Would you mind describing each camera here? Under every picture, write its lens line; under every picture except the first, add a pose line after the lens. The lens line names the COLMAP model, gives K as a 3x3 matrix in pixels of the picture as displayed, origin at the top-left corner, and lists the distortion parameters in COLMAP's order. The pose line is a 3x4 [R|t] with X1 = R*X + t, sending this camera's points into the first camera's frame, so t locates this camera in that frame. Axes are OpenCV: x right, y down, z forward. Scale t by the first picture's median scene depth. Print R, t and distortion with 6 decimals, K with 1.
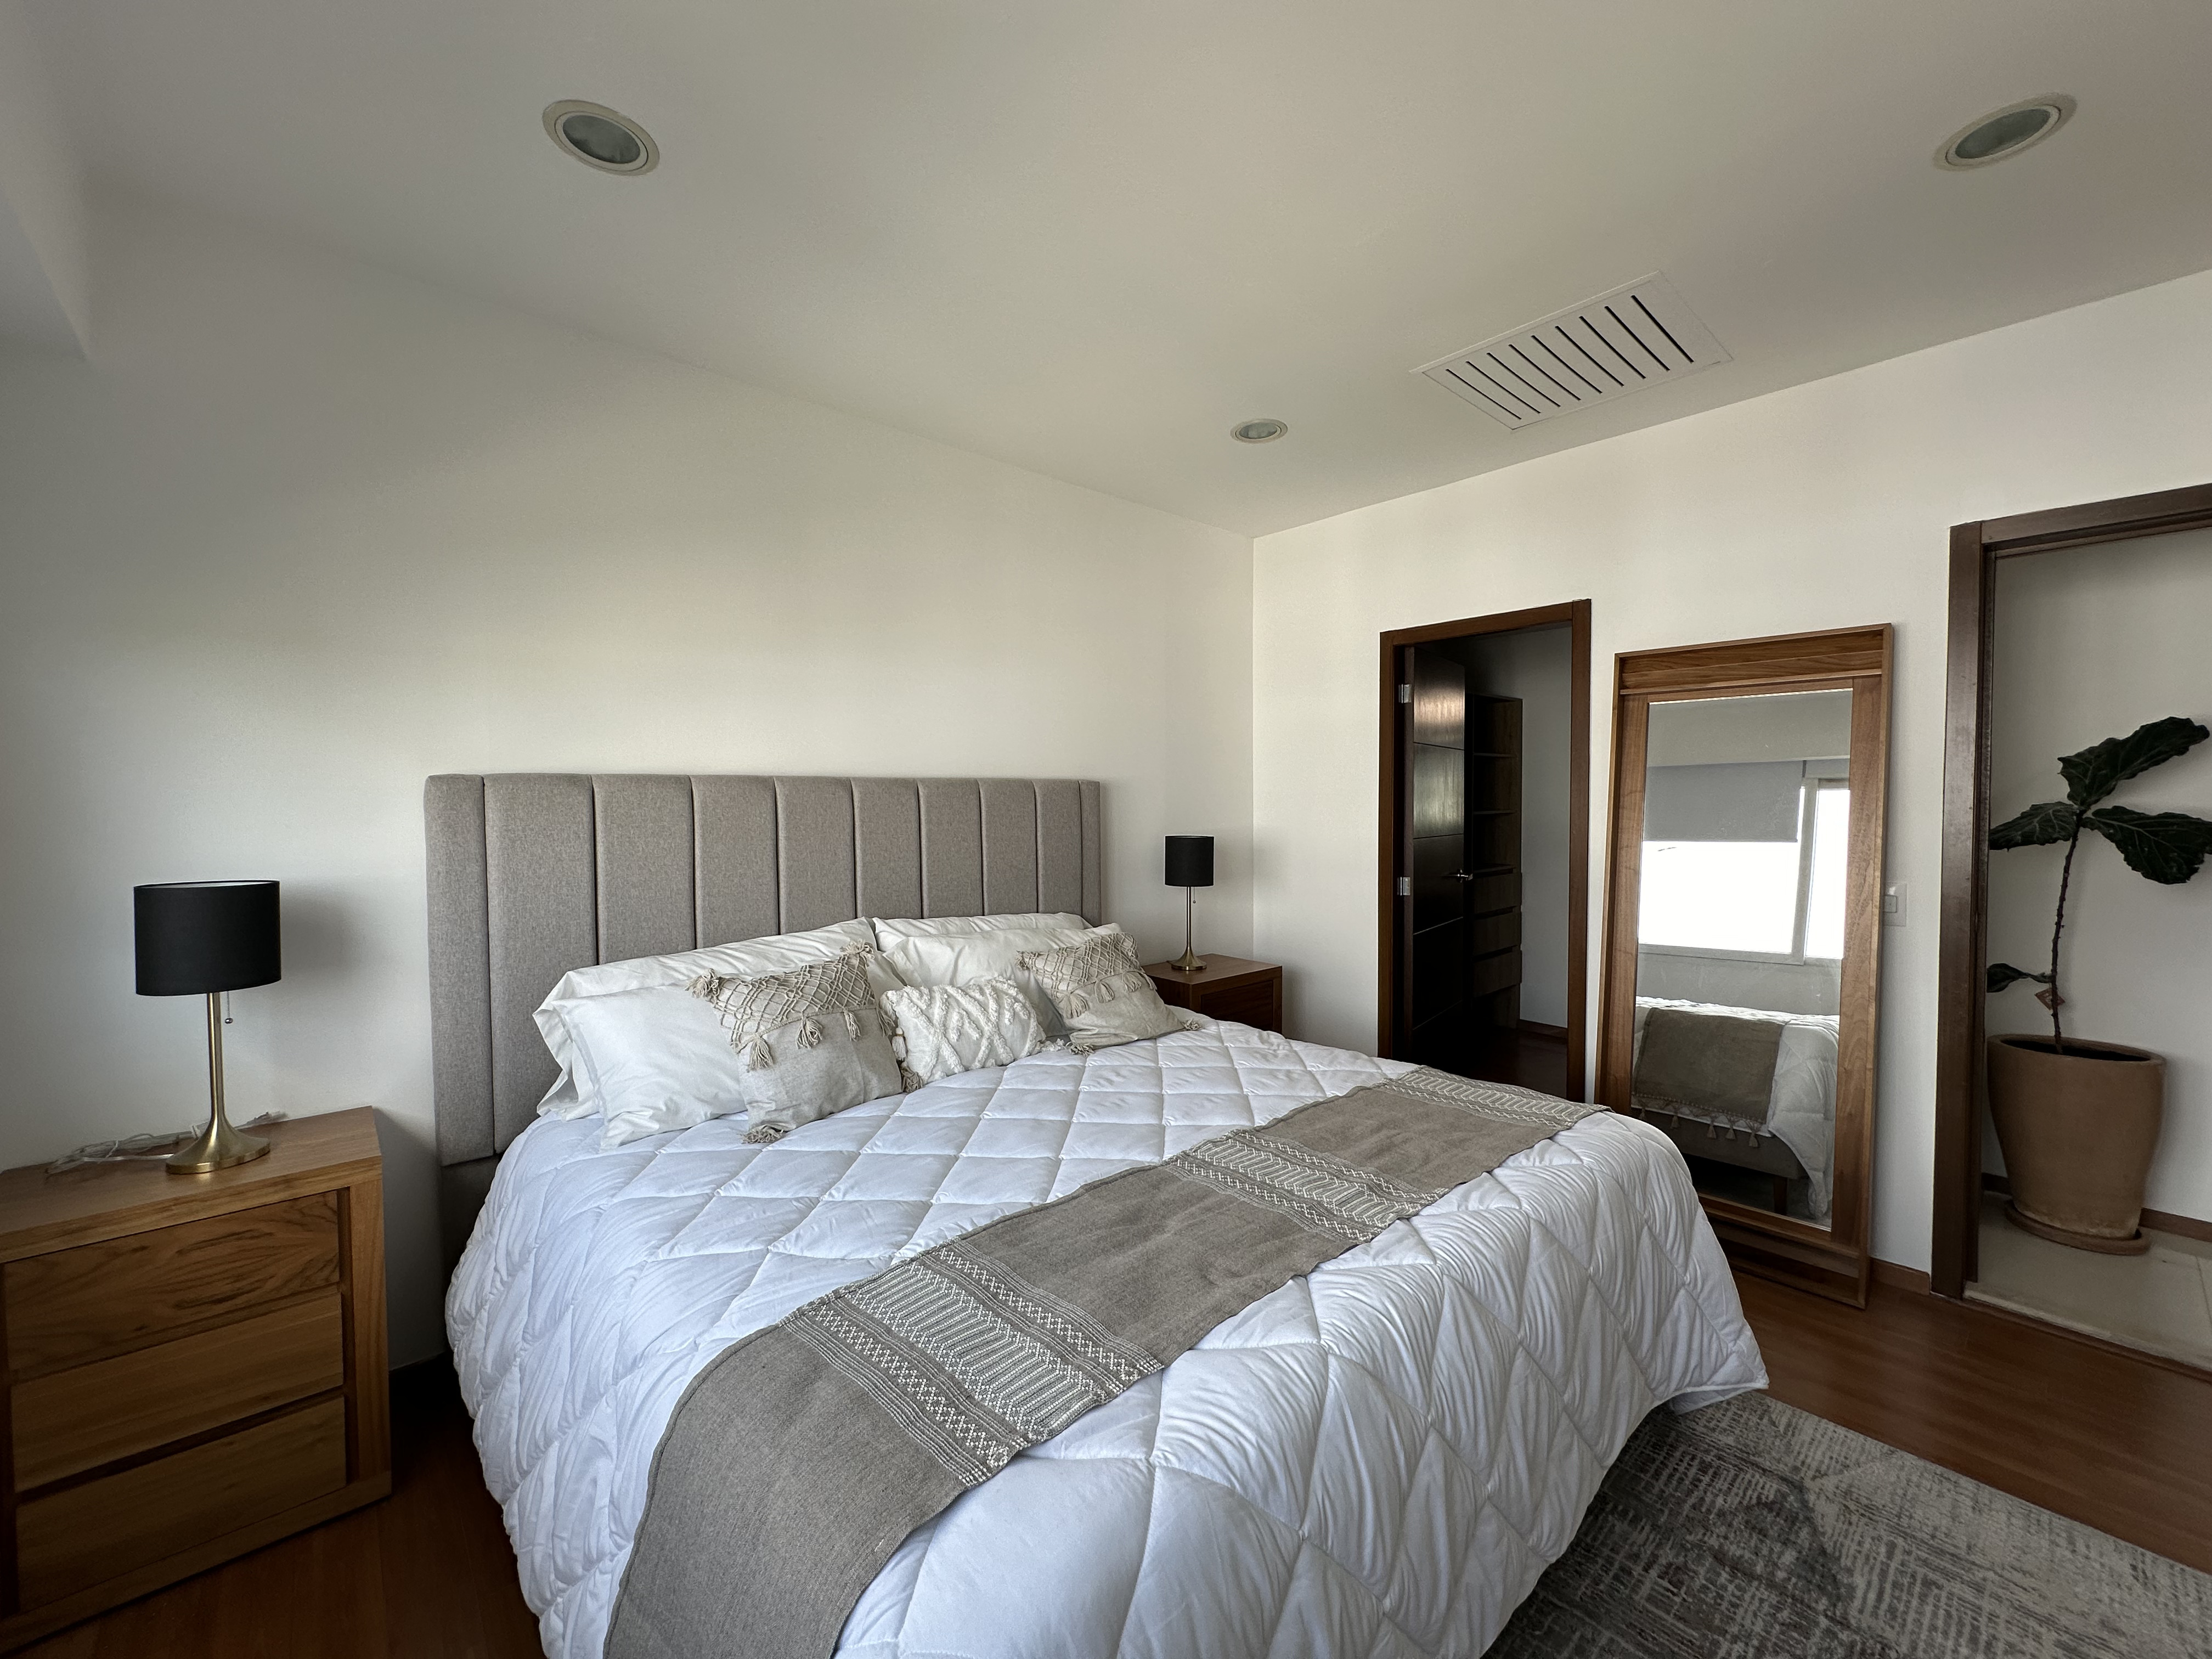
lens RADIAL K [[883.9, 0, 1106.0], [0, 883.9, 829.5], [0, 0, 1]] dist [-0.000467, -0.000226]
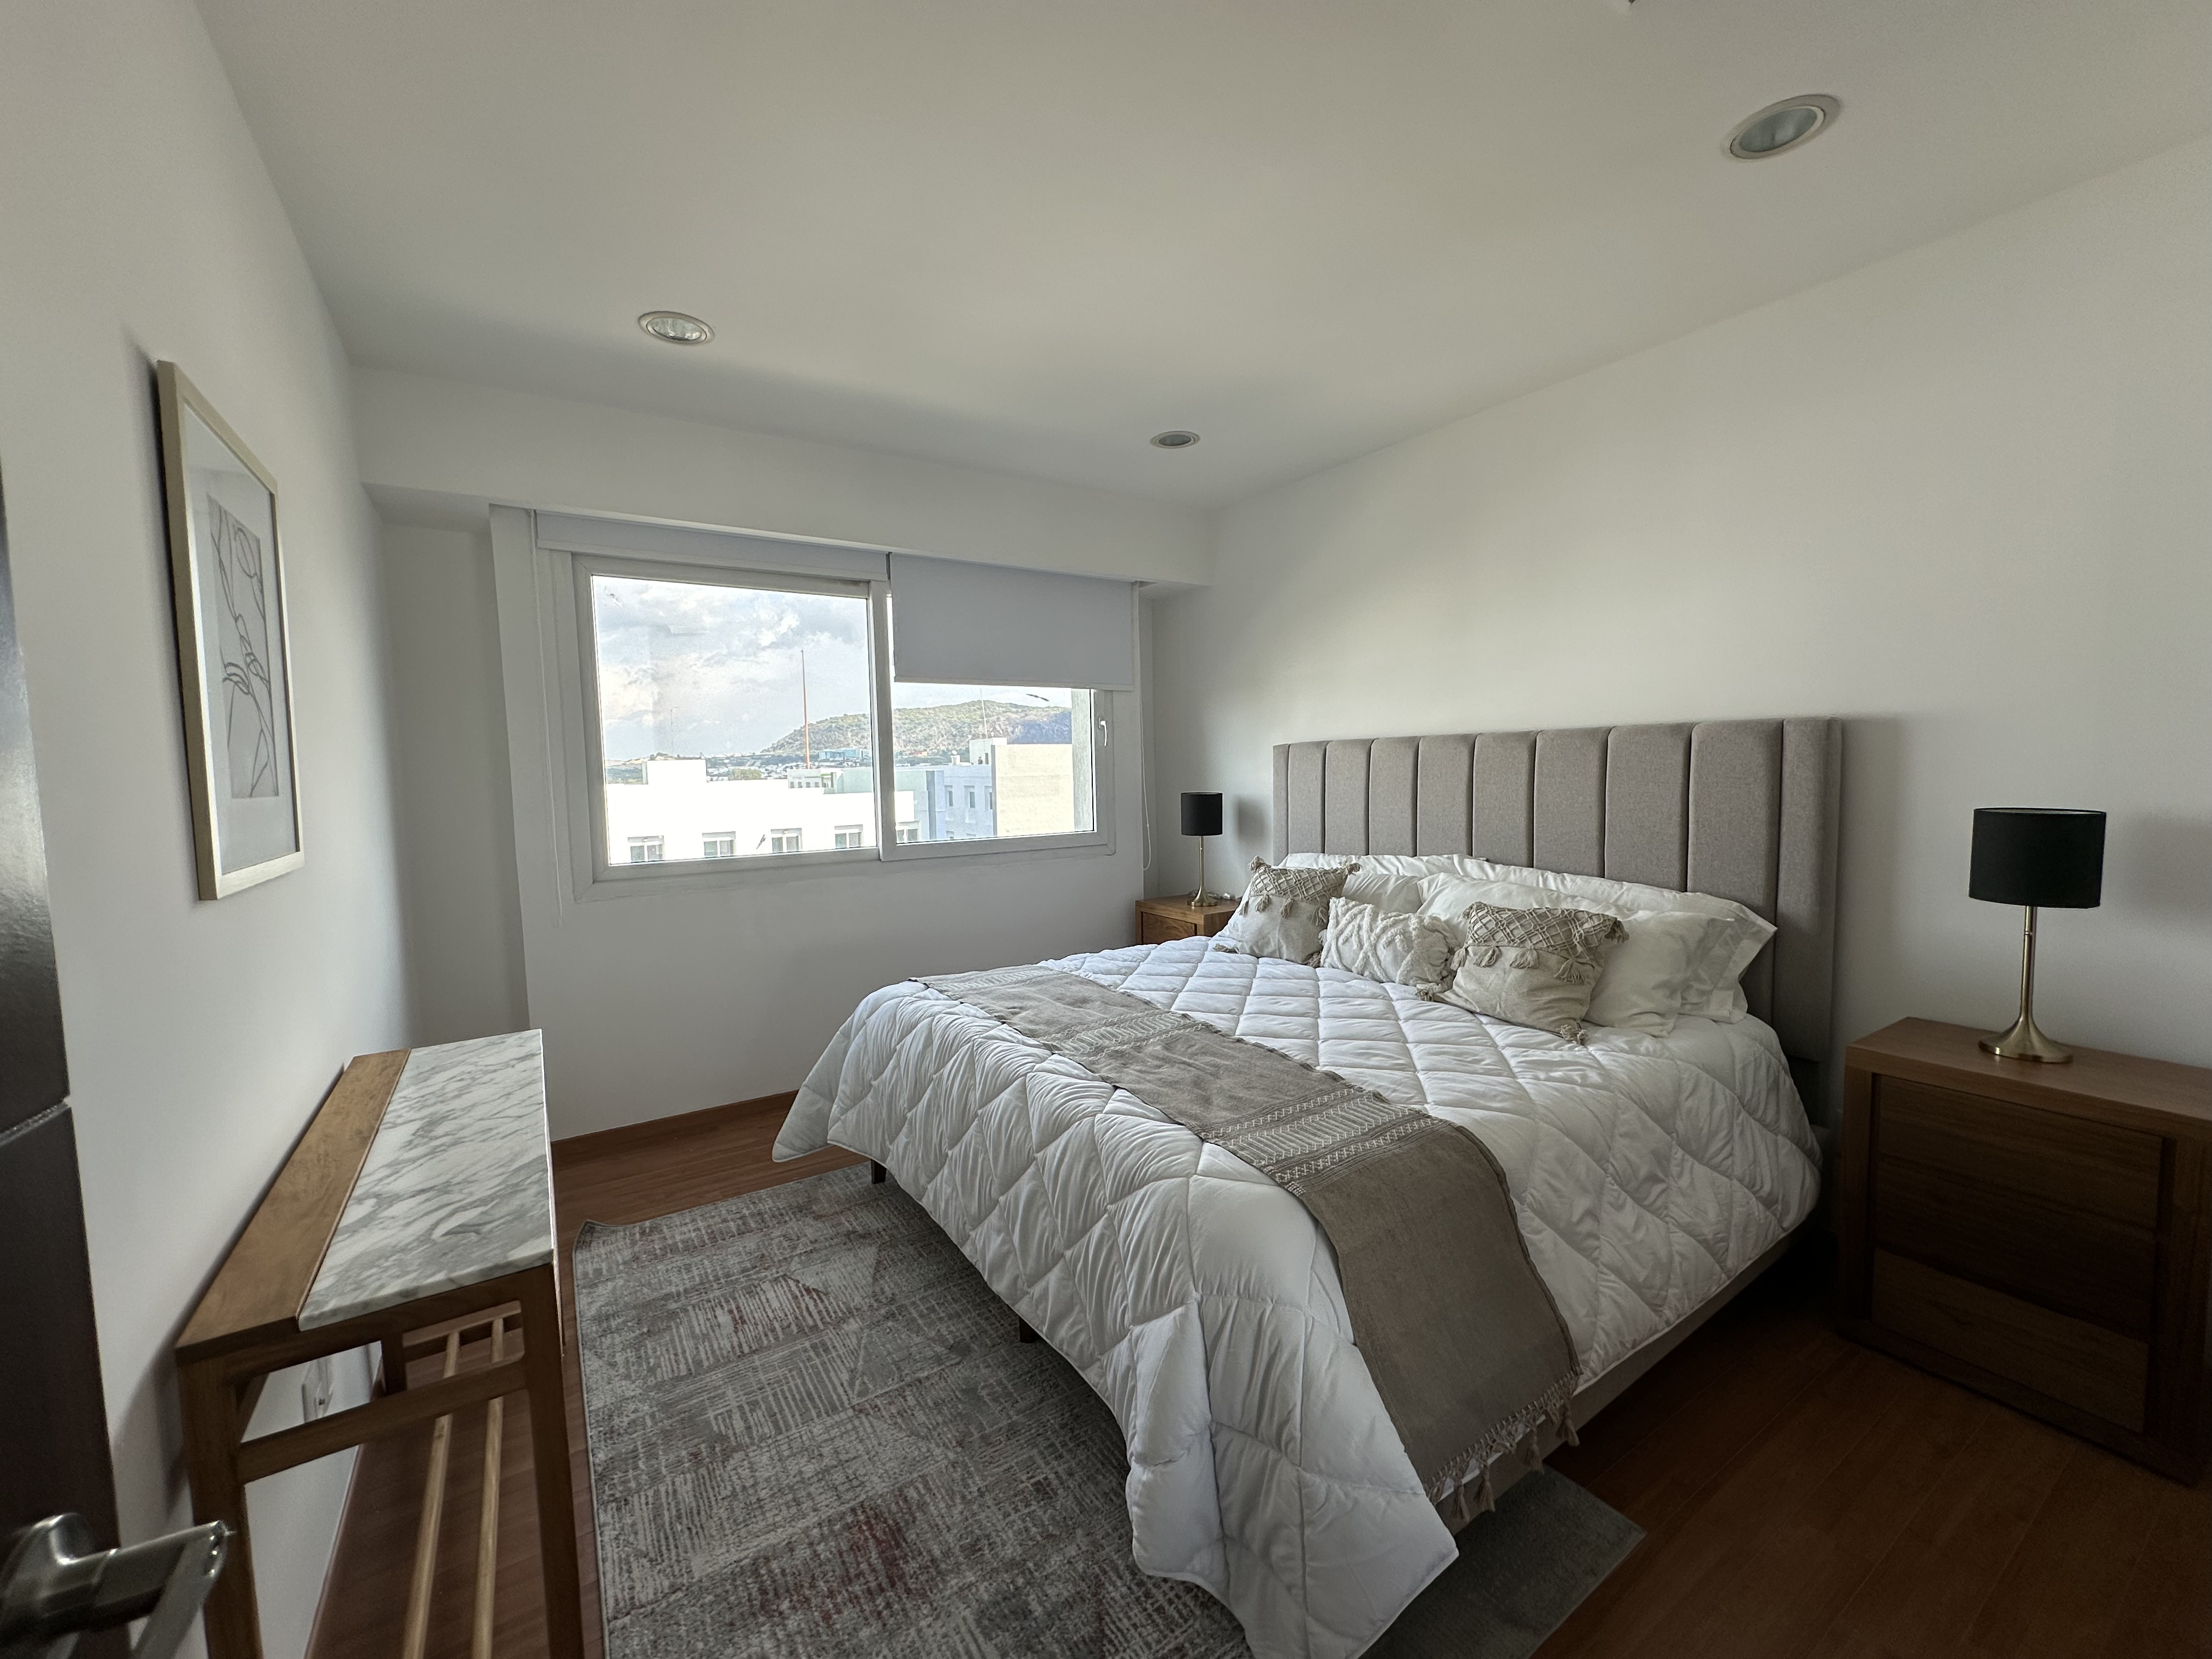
lens RADIAL K [[883.9, 0, 1106.0], [0, 883.9, 829.5], [0, 0, 1]] dist [-0.000467, -0.000226]
pose [[-0.139843, 0.094883, -0.985617, 1.089124], [0.003946, 0.995444, 0.095269, -0.053236], [0.990166, 0.009434, -0.139580, 0.787004]]
